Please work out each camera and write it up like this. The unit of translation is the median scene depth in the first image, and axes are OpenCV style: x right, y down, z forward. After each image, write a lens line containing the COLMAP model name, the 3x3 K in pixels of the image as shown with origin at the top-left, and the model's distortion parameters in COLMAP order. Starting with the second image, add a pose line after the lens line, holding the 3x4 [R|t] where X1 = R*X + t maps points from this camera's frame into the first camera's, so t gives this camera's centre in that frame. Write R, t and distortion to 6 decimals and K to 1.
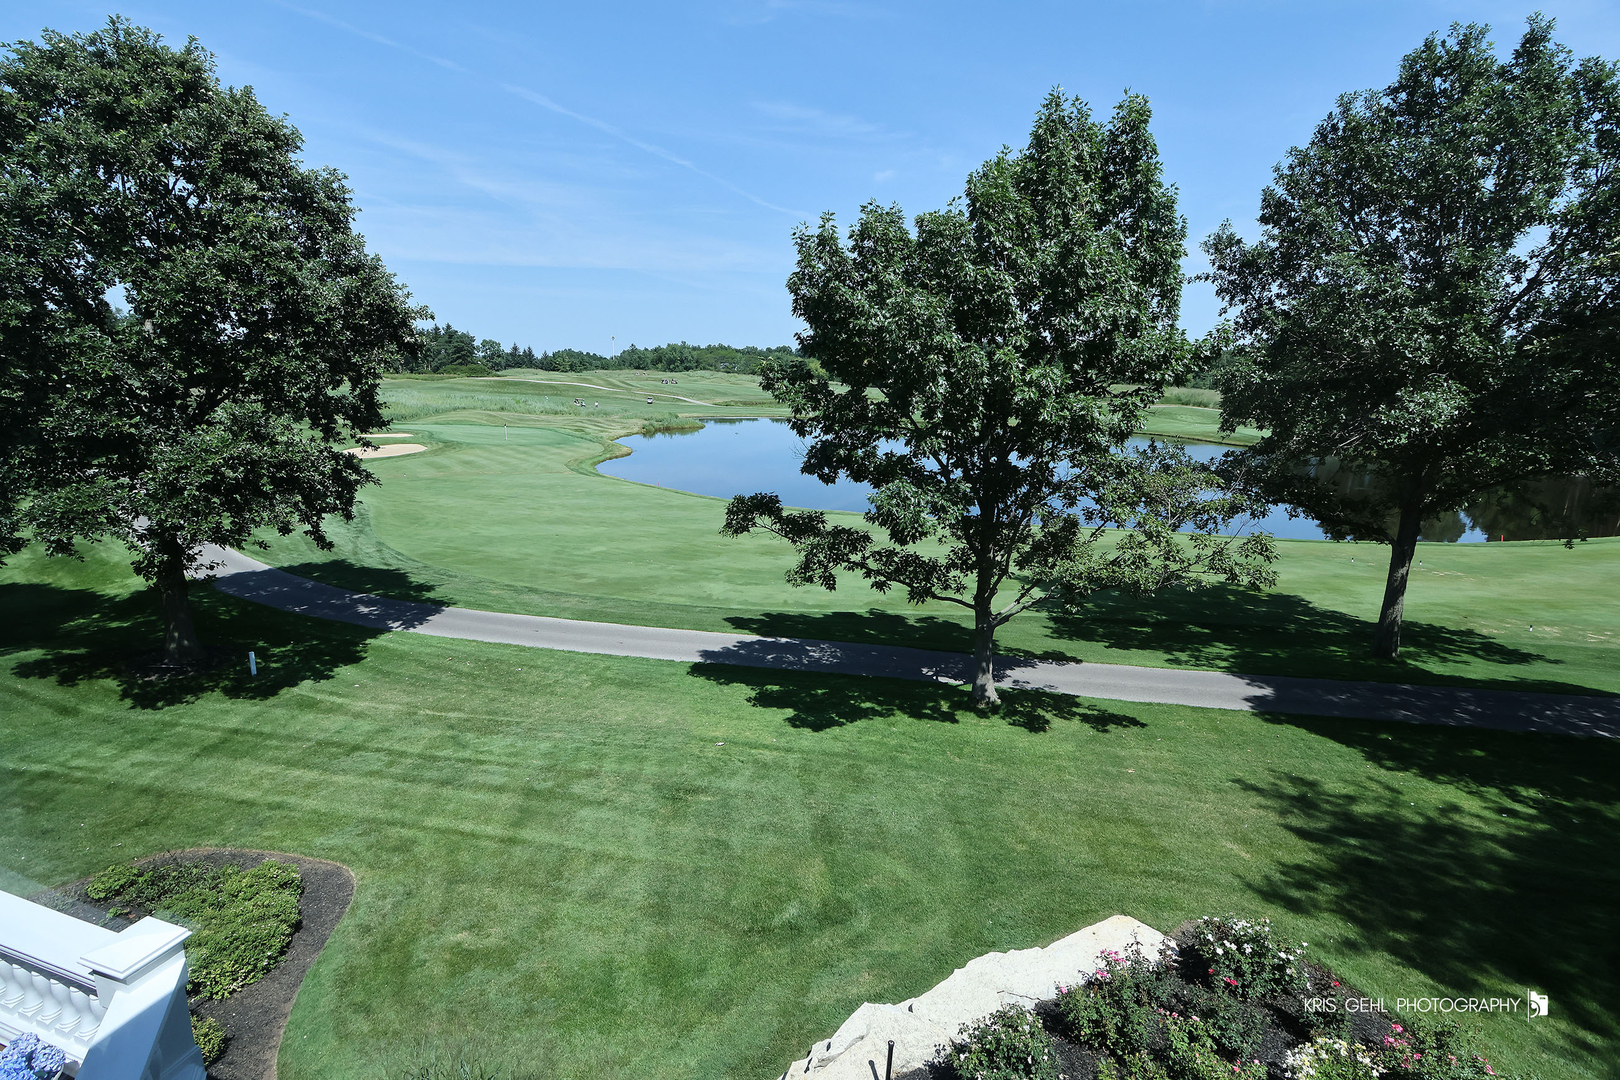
lens RADIAL K [[738.9, 0, 811.8], [0, 738.9, 525.9], [0, 0, 1]] dist [-0.000768, -0.002568]
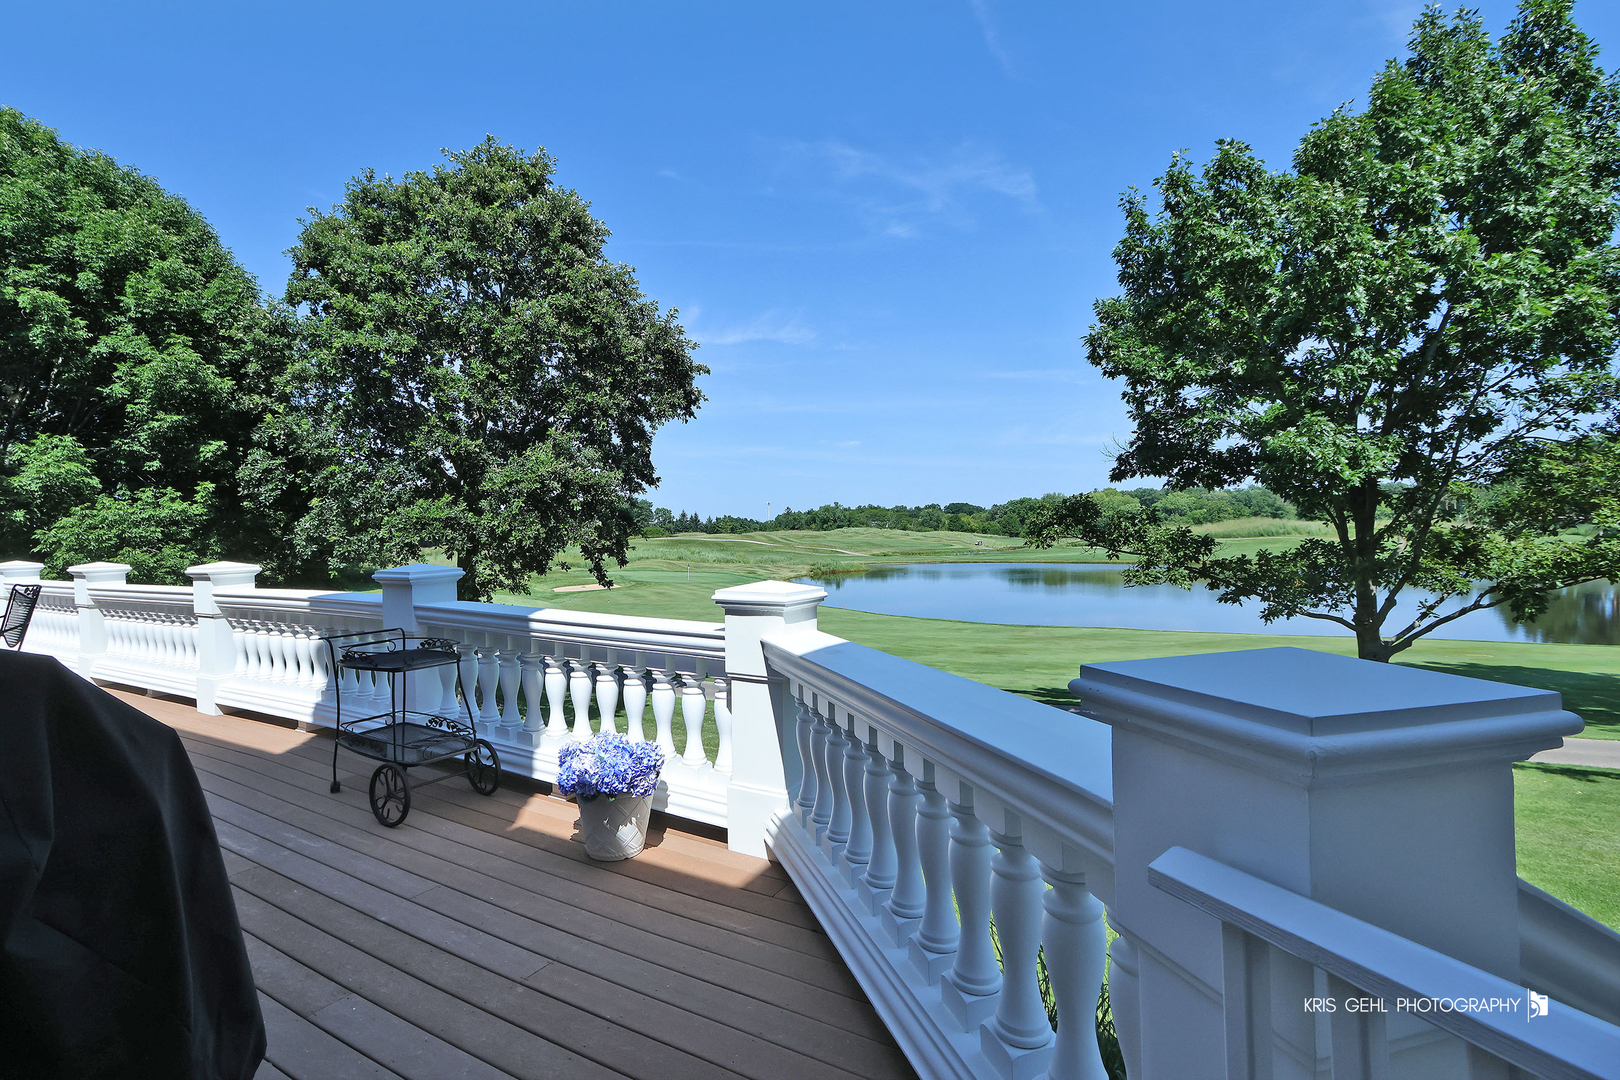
lens RADIAL K [[738.9, 0, 797.1], [0, 738.9, 523.2], [0, 0, 1]] dist [-0.000768, -0.002568]
pose [[0.975263, -0.036242, -0.218058, -0.201398], [-0.010973, 0.977314, -0.211512, 0.180701], [0.220777, 0.208672, 0.952740, 0.078864]]
